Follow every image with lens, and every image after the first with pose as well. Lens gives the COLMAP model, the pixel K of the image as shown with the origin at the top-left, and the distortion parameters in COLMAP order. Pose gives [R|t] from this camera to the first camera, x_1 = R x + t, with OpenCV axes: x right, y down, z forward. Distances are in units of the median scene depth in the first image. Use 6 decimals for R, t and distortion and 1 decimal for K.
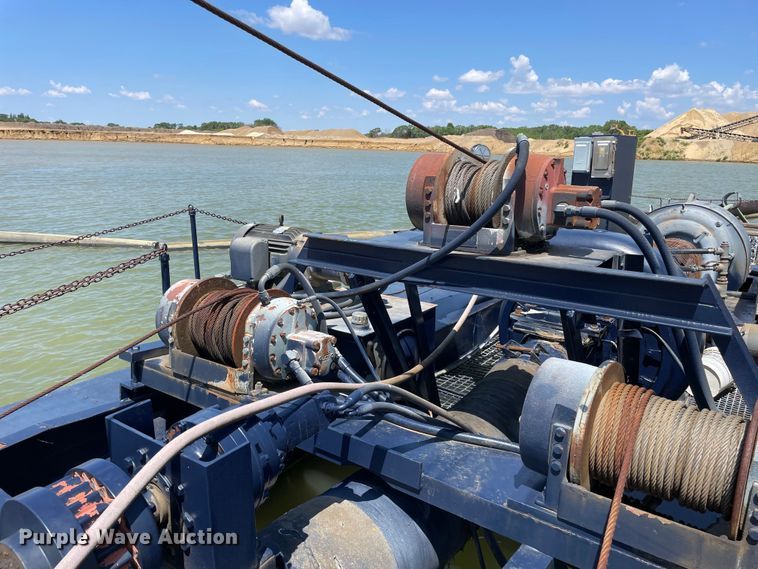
lens RADIAL K [[568.0, 0, 379.0], [0, 568.0, 284.5], [0, 0, 1]] dist [0.074136, -0.101398]
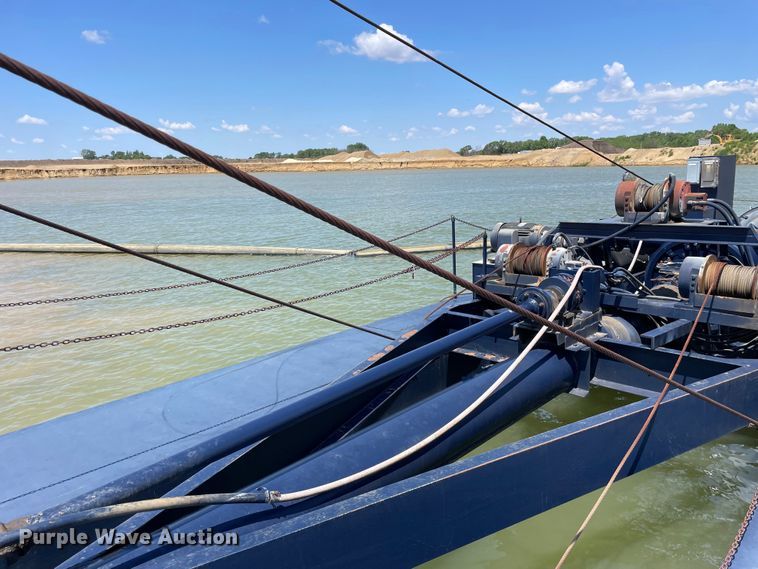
lens RADIAL K [[588.2, 0, 393.0], [0, 588.2, 266.7], [0, 0, 1]] dist [0.108085, -0.134778]
pose [[0.991909, -0.029446, -0.123489, -0.511534], [0.021146, 0.997462, -0.067988, 0.233920], [0.125177, 0.064827, 0.990014, -1.356909]]
